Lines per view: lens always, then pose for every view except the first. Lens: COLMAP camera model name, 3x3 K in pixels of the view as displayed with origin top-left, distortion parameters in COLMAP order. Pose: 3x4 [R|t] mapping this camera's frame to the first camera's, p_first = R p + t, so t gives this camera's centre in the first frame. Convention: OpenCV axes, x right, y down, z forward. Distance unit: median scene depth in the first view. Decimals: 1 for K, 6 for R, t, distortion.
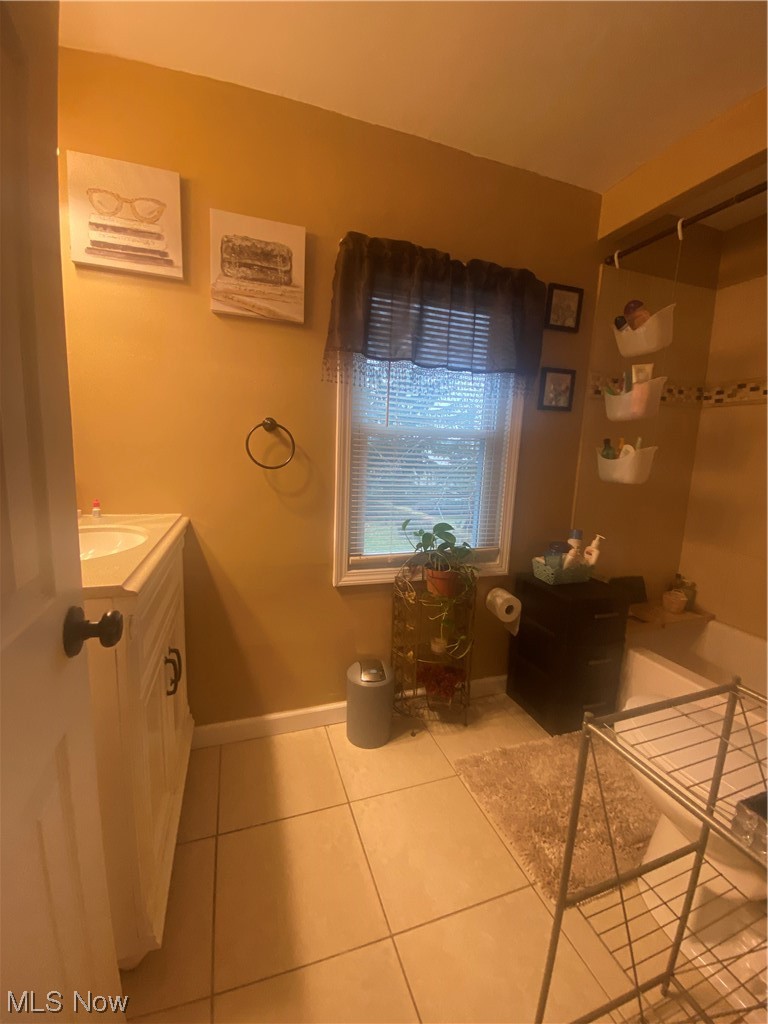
lens RADIAL K [[412.0, 0, 378.7], [0, 412.0, 511.4], [0, 0, 1]] dist [-0.034839, -0.000810]
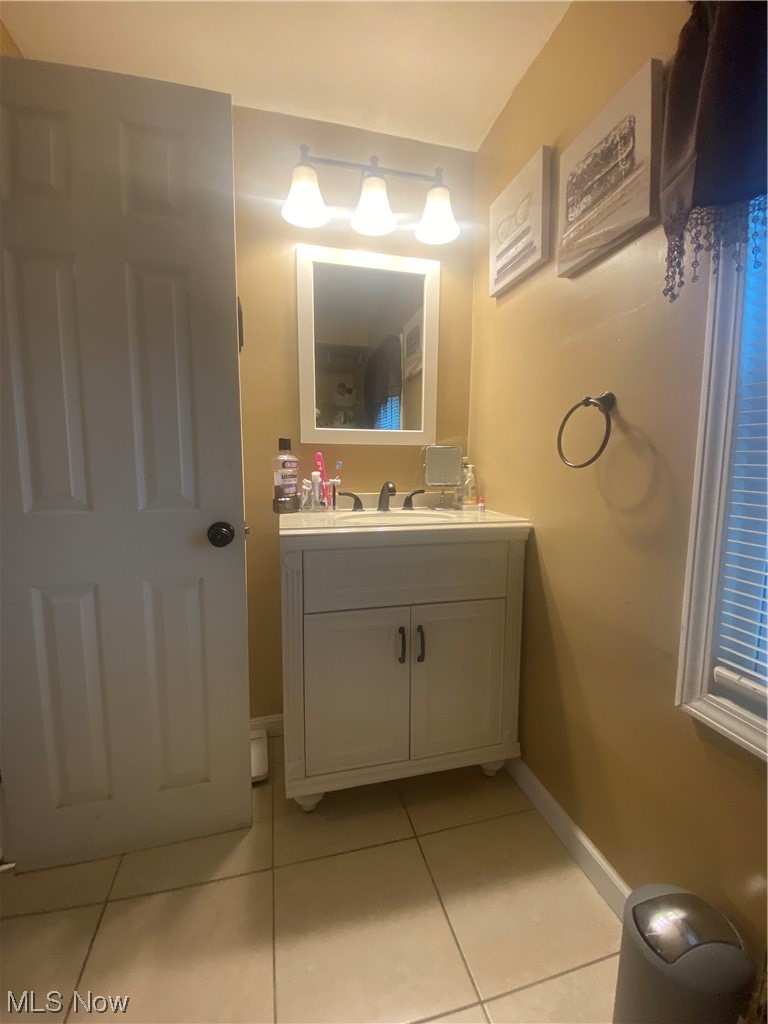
lens RADIAL K [[412.0, 0, 382.9], [0, 412.0, 512.7], [0, 0, 1]] dist [-0.034839, -0.000810]
pose [[-0.102494, 0.077770, -0.991689, 0.459506], [-0.153288, 0.983796, 0.092994, -0.045414], [0.982852, 0.161546, -0.088912, 0.773679]]
